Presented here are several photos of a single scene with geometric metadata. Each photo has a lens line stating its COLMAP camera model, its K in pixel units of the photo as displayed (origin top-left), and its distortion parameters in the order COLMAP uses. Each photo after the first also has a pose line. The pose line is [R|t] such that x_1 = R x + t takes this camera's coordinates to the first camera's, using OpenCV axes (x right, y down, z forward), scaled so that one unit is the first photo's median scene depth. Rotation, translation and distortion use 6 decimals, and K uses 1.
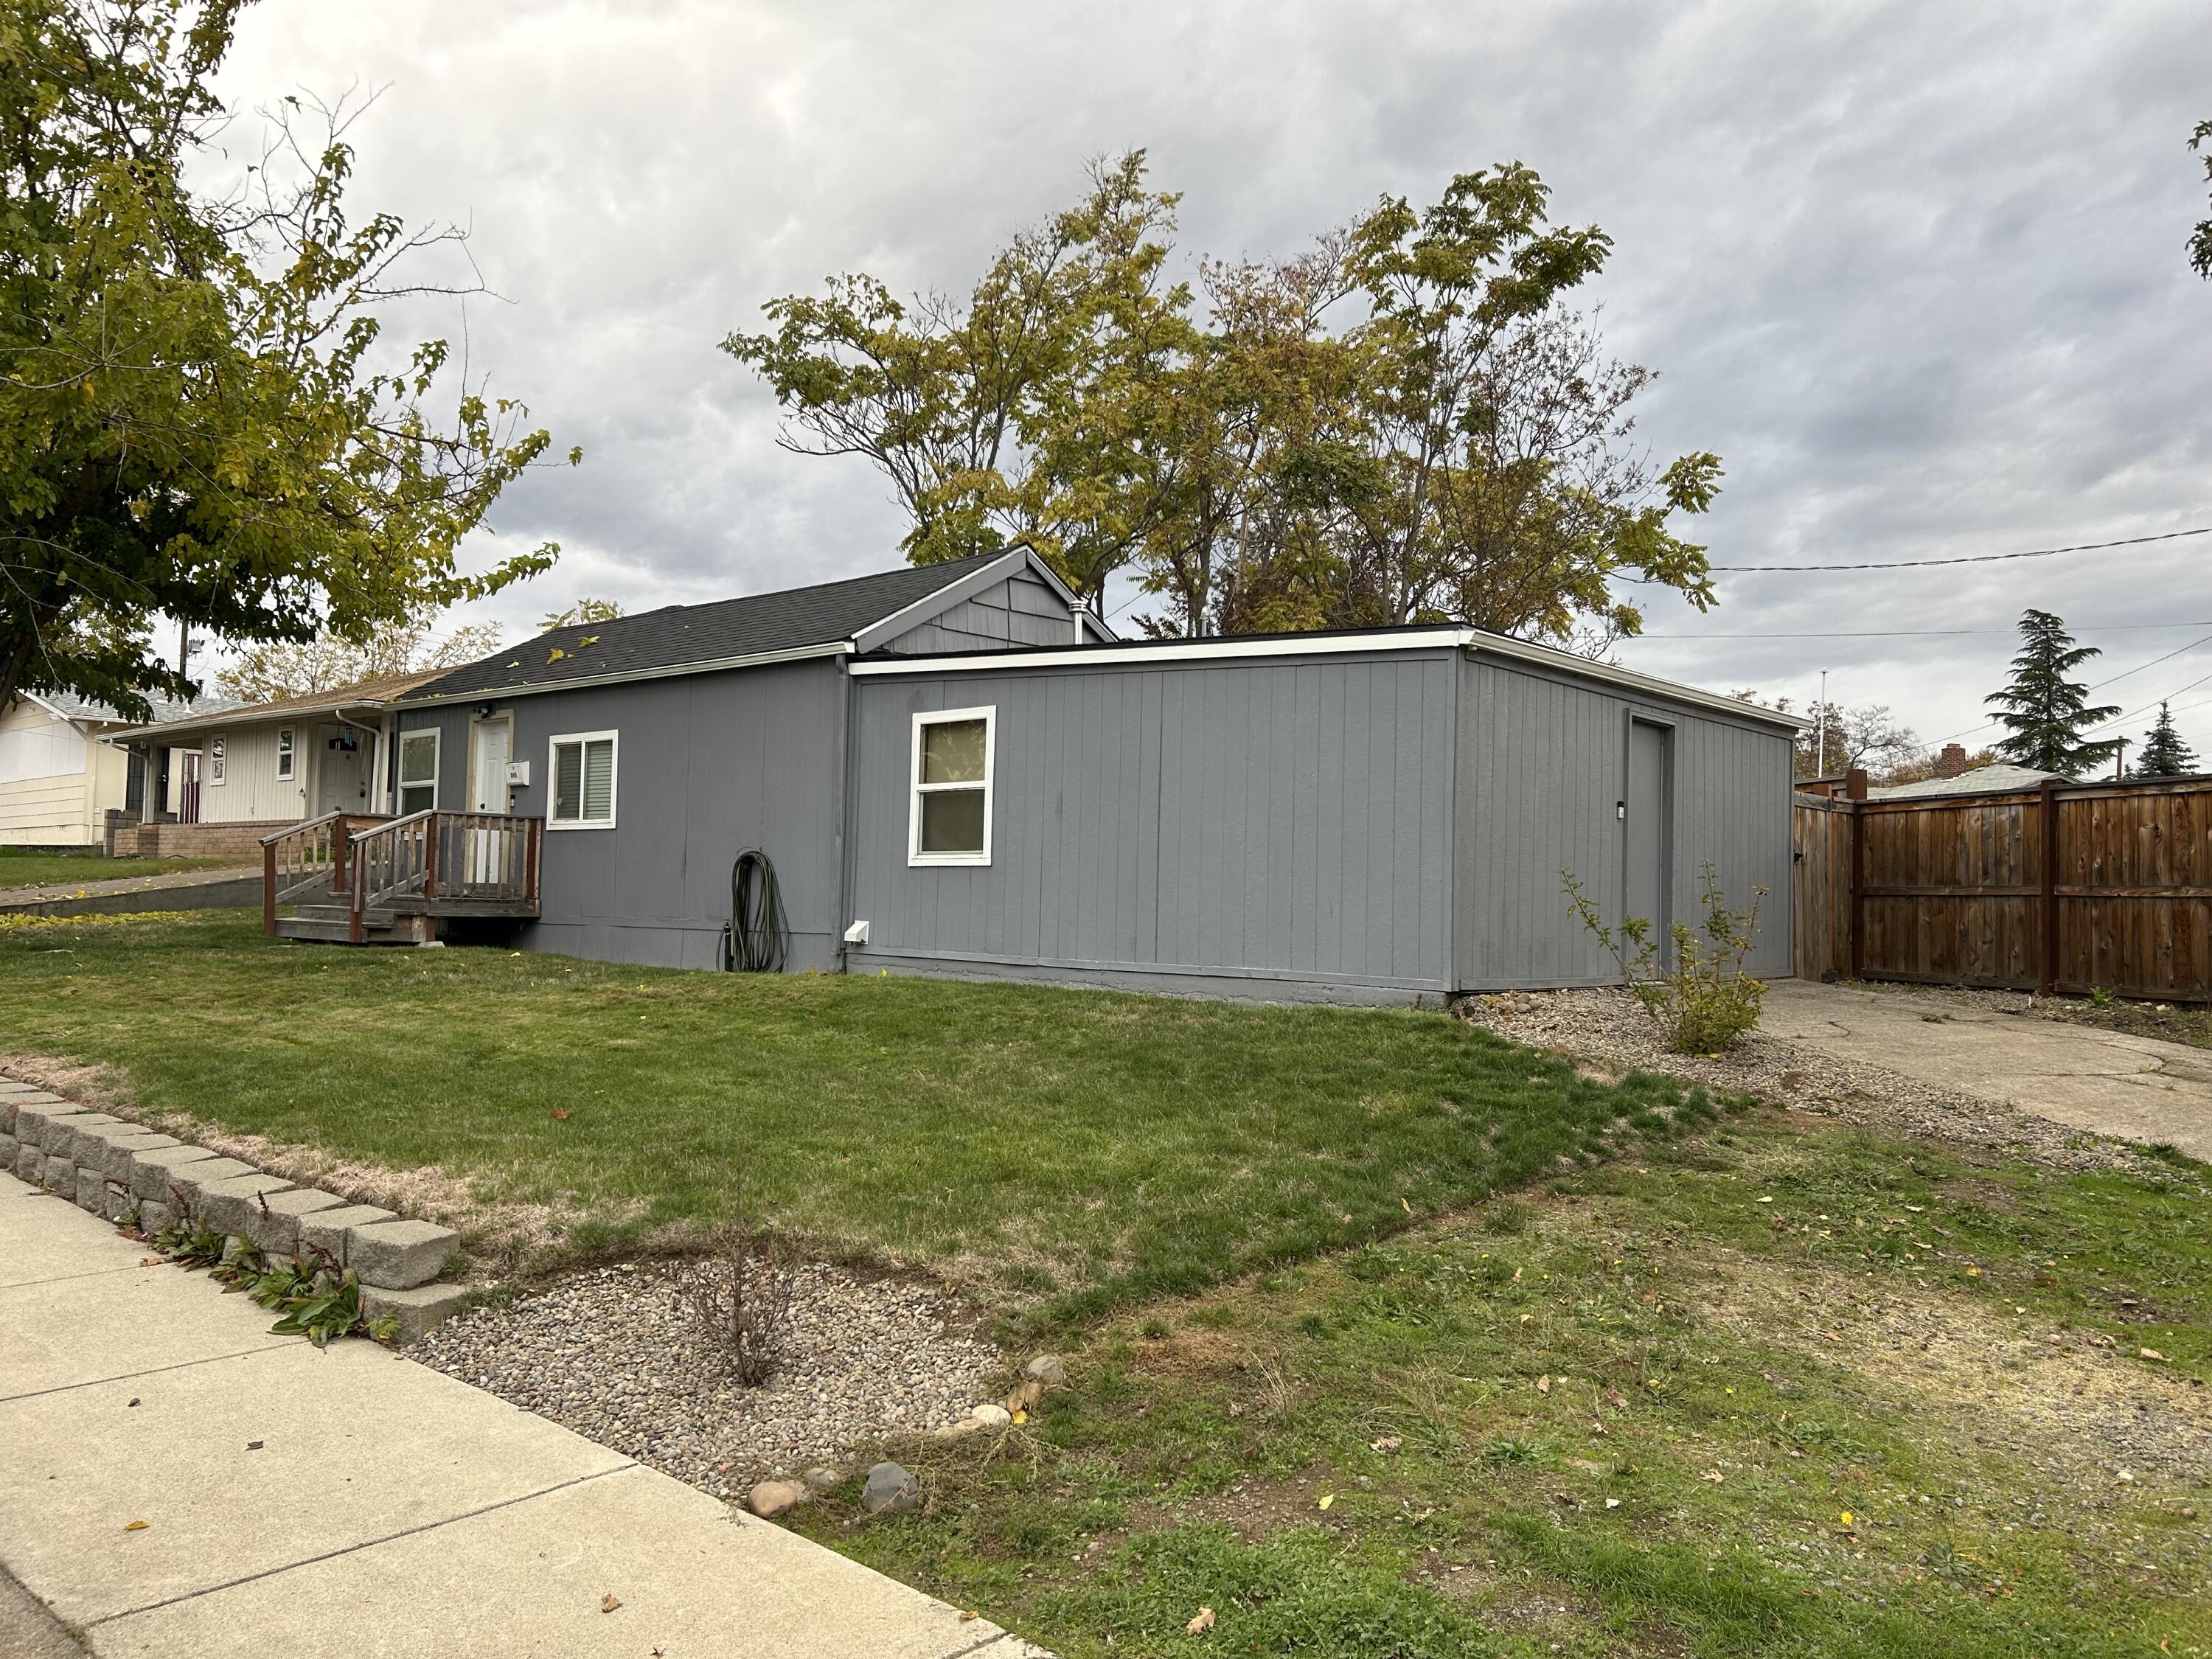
lens RADIAL K [[1678.5, 0, 1096.8], [0, 1678.5, 834.5], [0, 0, 1]] dist [0.053860, -0.060514]
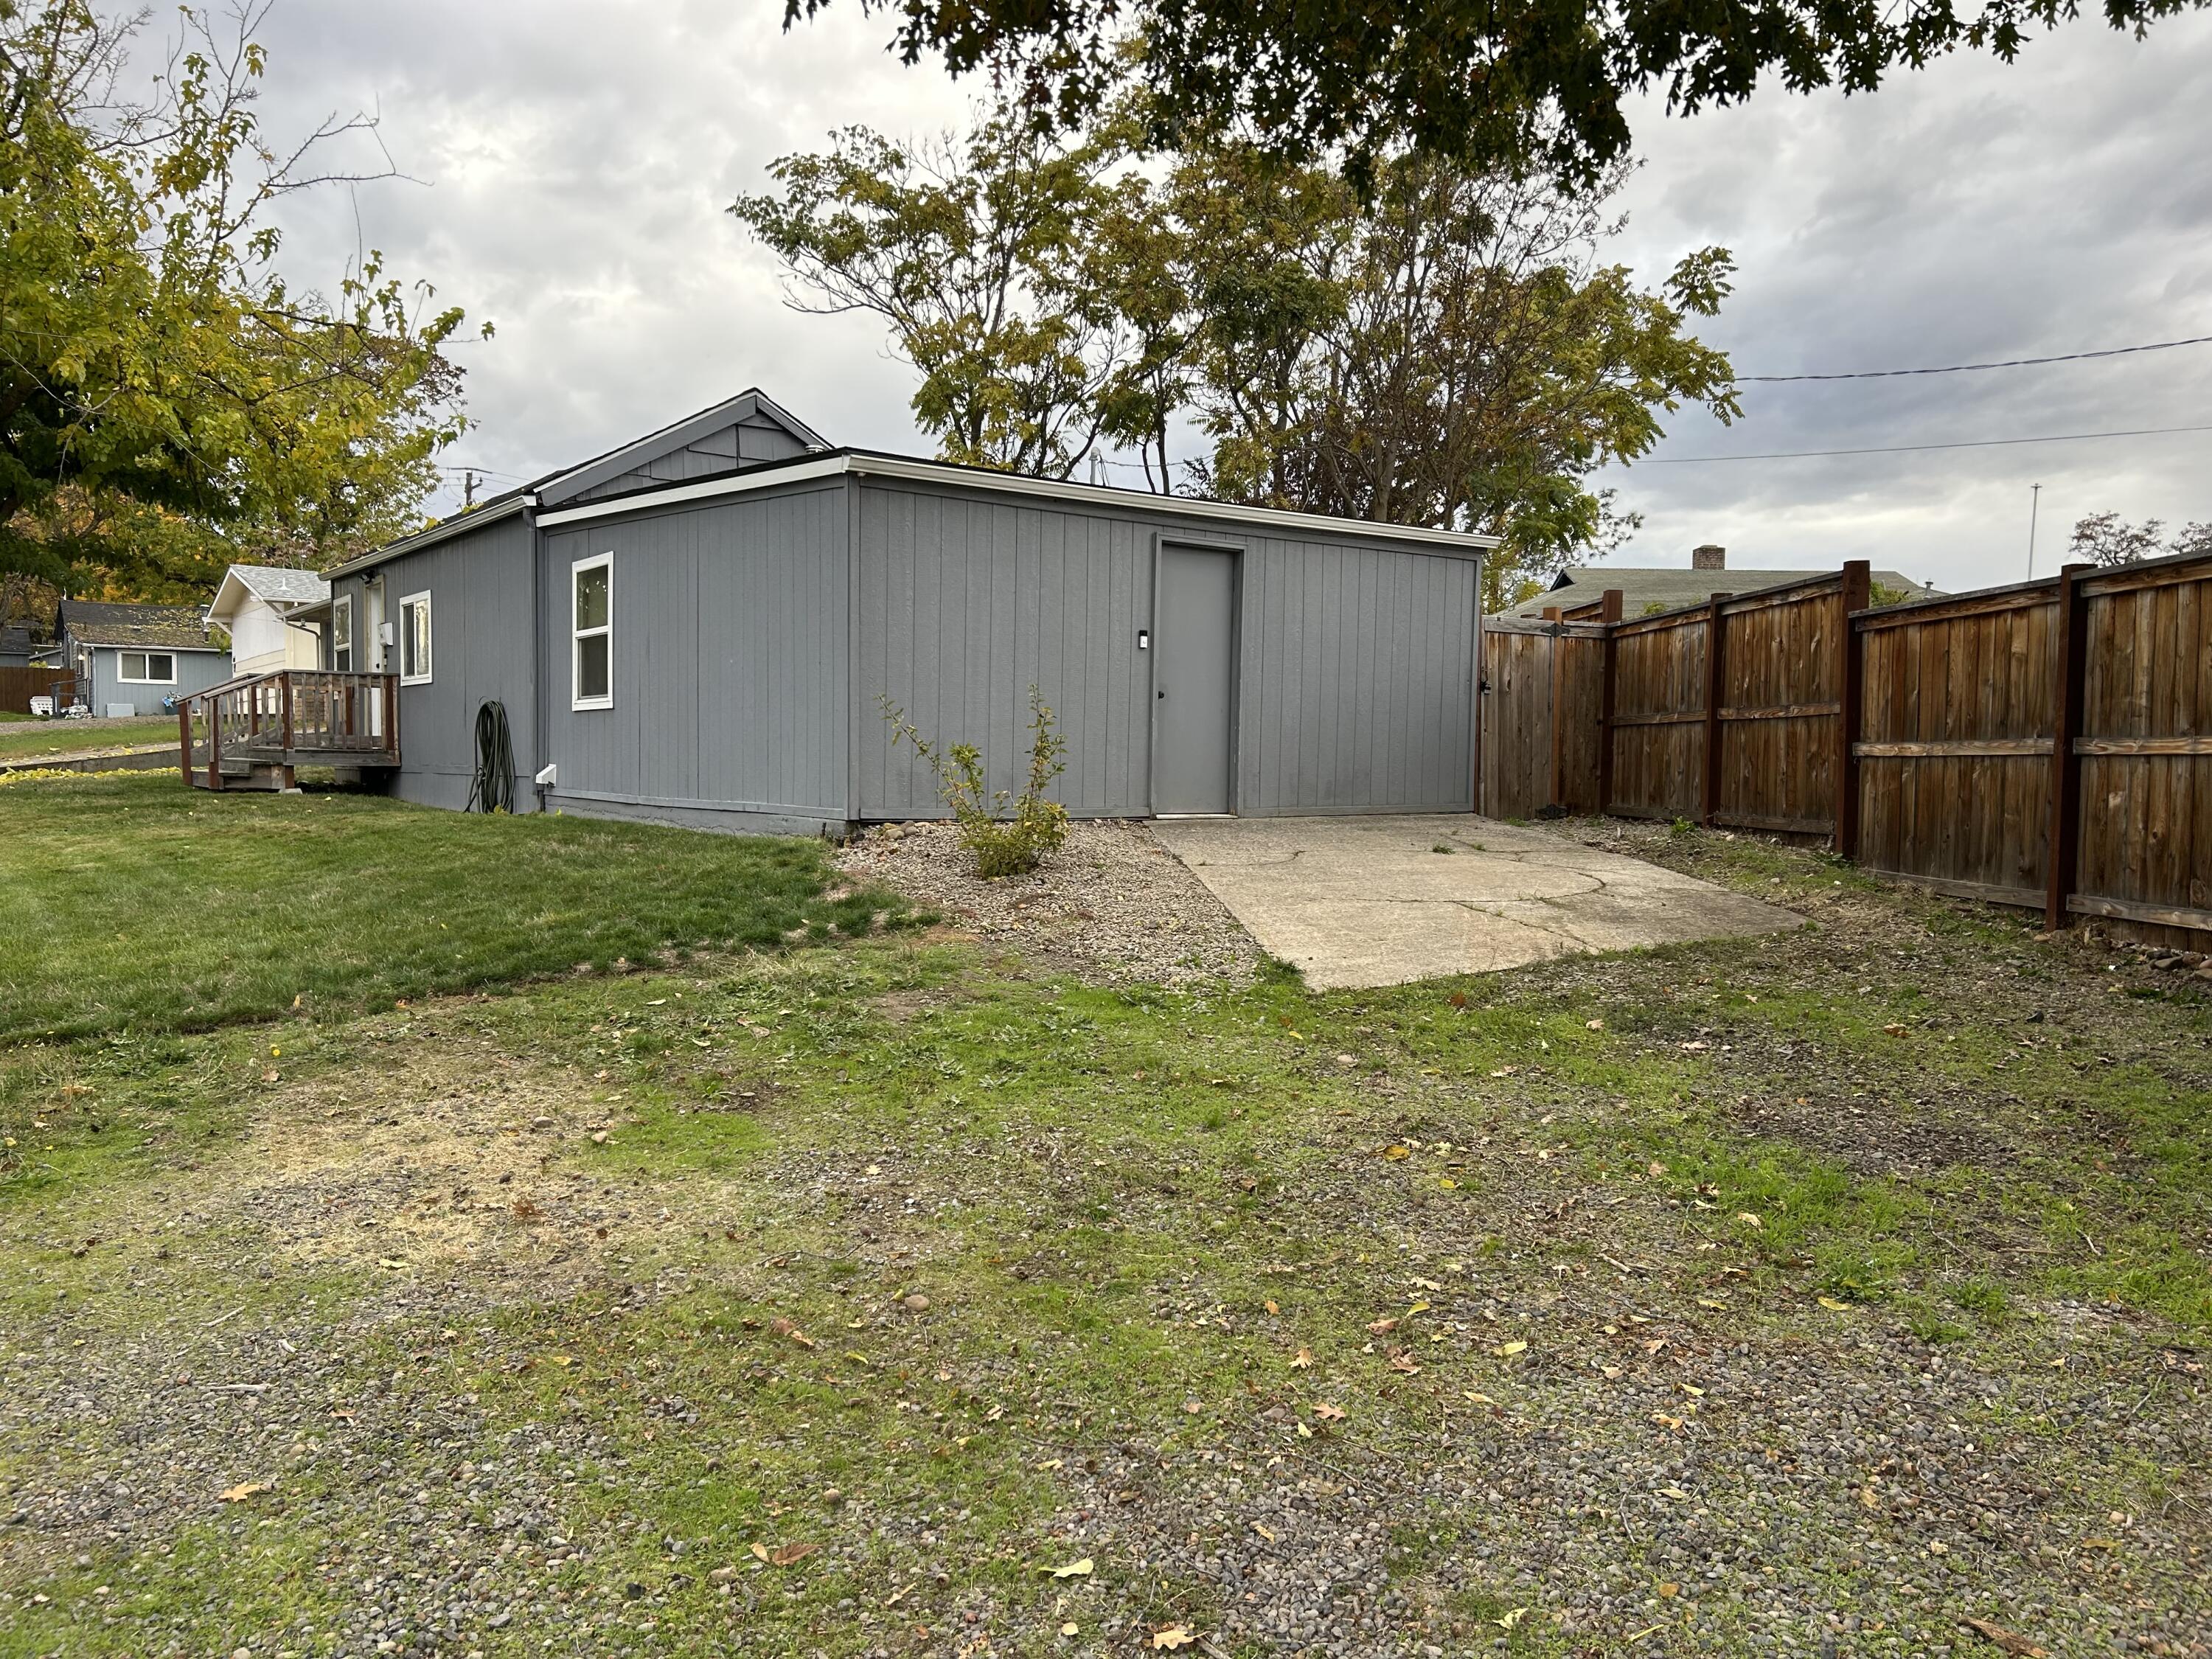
lens RADIAL K [[1678.5, 0, 1113.0], [0, 1678.5, 840.4], [0, 0, 1]] dist [0.053860, -0.060514]
pose [[0.978646, -0.002067, -0.205542, 0.359426], [0.019626, 0.996321, 0.083428, 0.015129], [0.204613, -0.085681, 0.975086, 0.030689]]
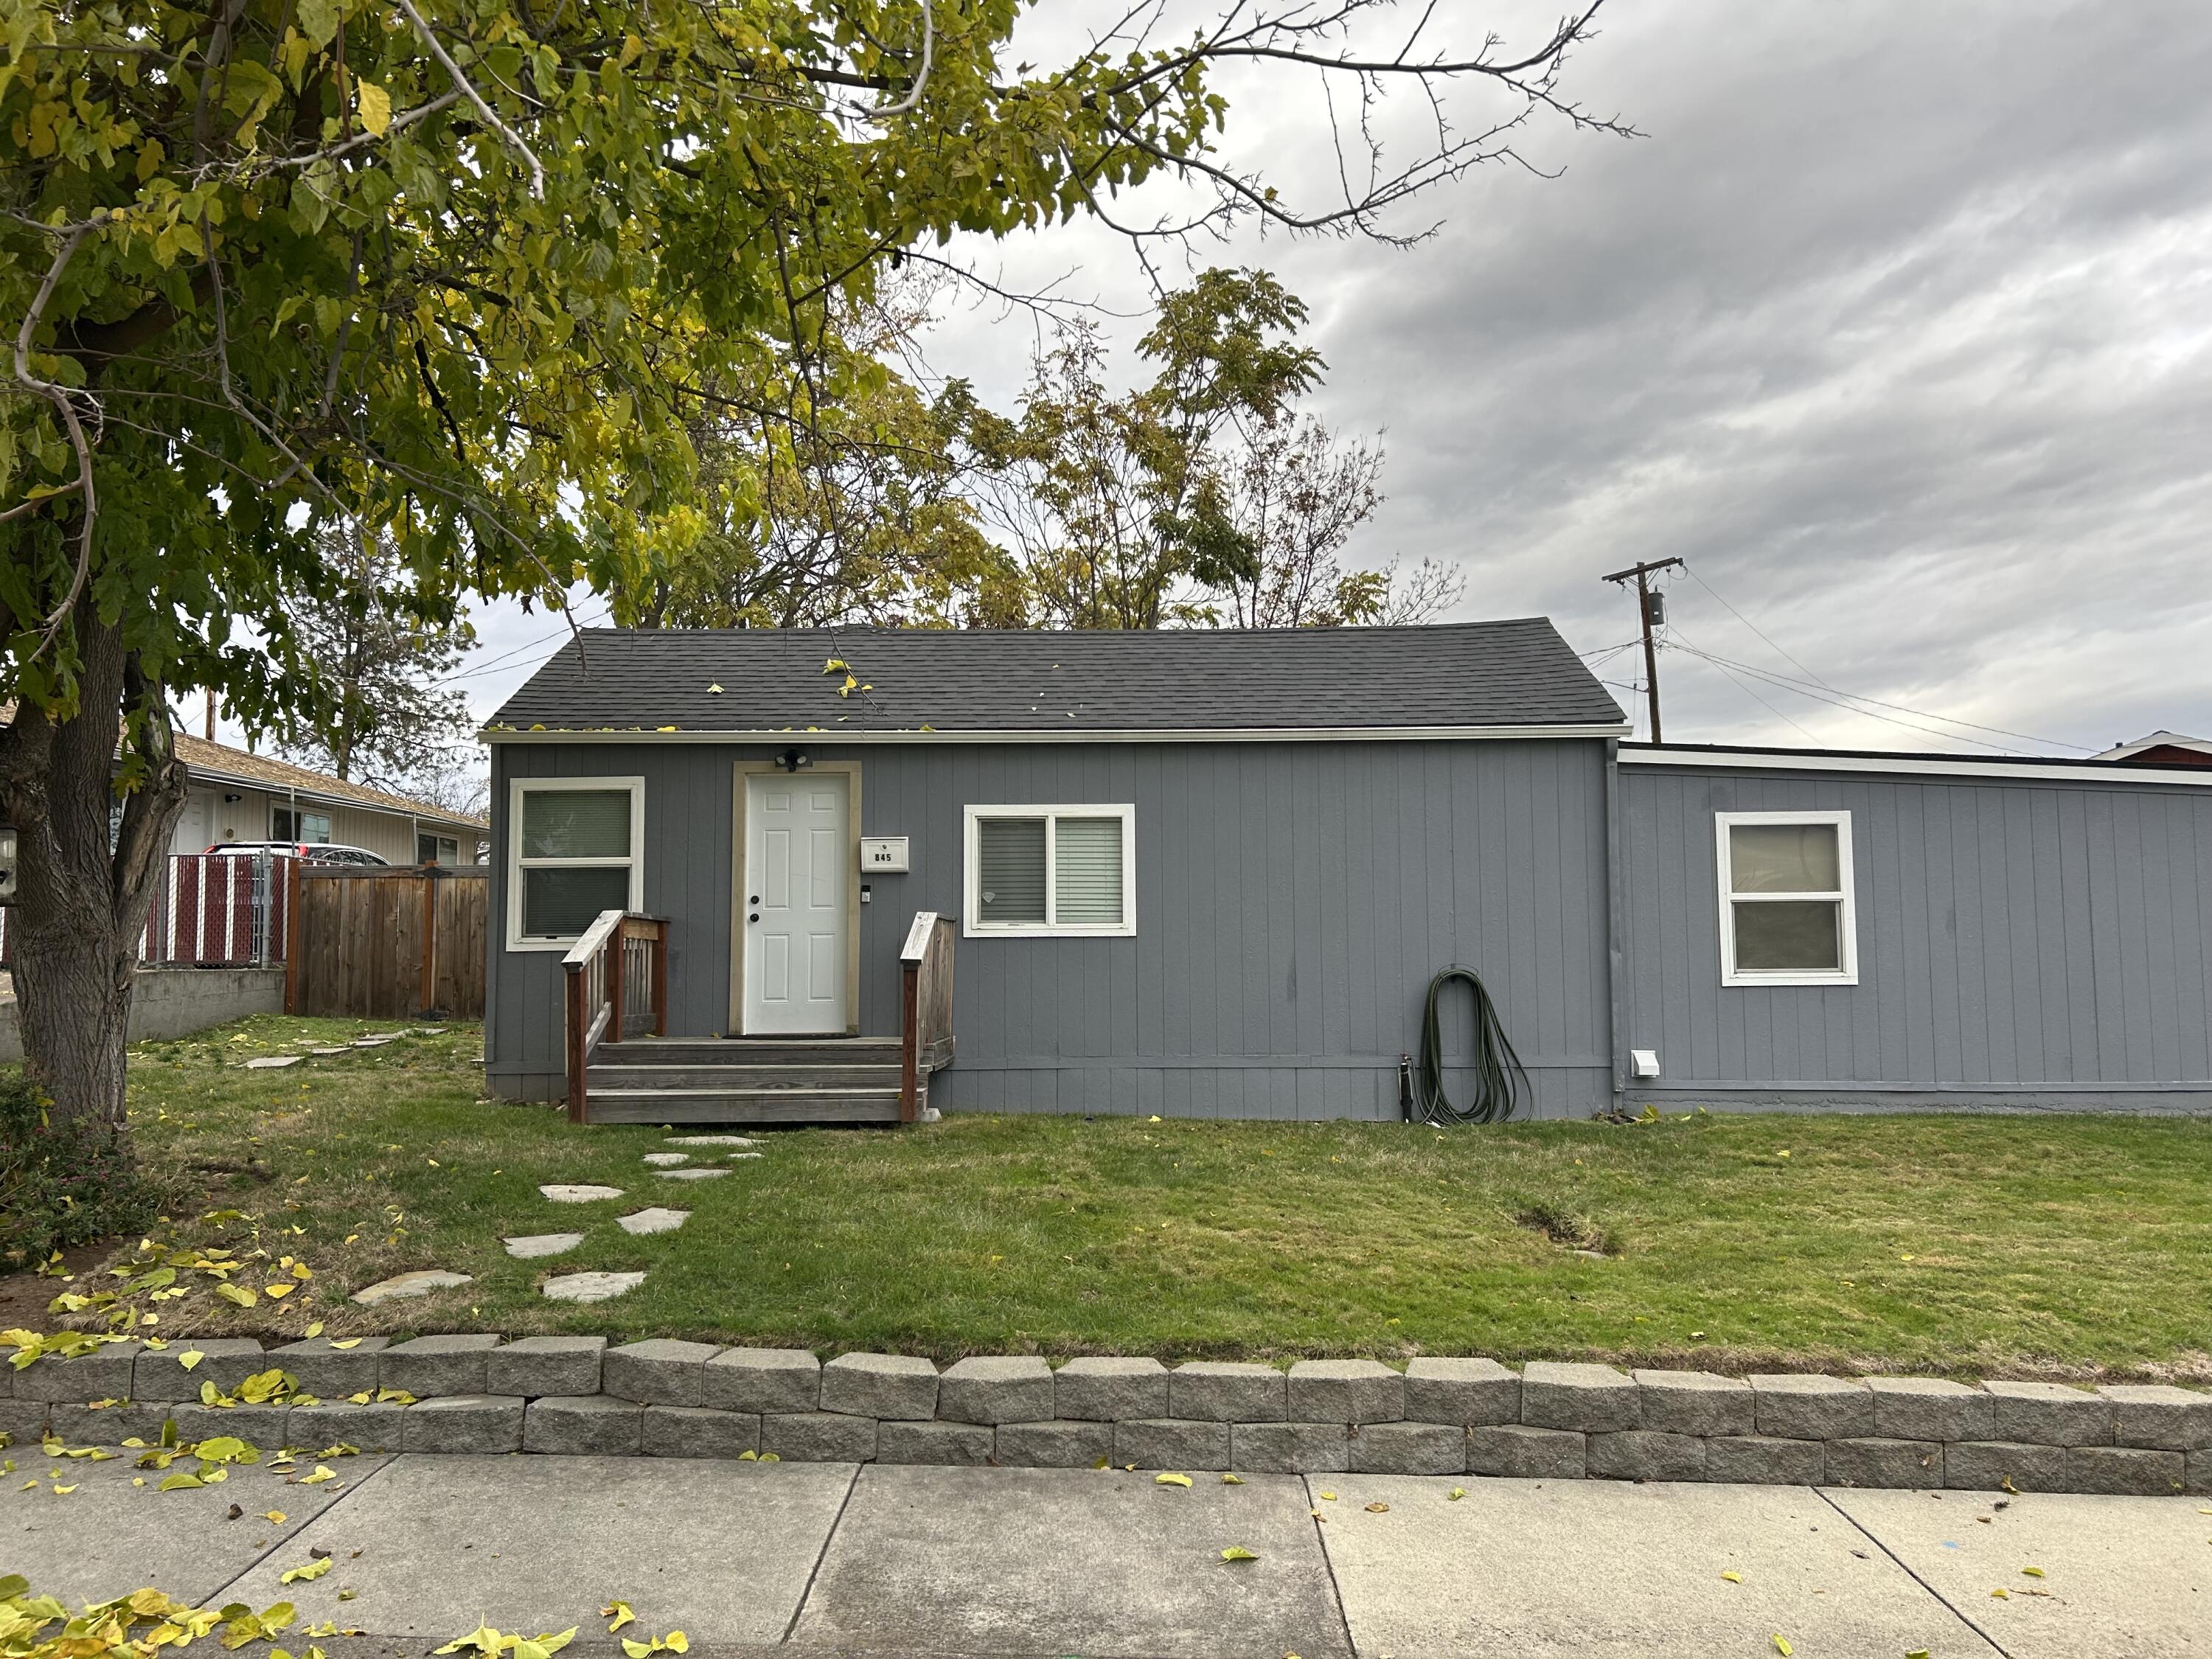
lens RADIAL K [[1678.5, 0, 1109.0], [0, 1678.5, 827.9], [0, 0, 1]] dist [0.053860, -0.060514]
pose [[0.750428, 0.028562, 0.660335, -0.782257], [-0.006806, 0.999347, -0.035492, -0.025082], [-0.660918, 0.022140, 0.750132, 0.452545]]
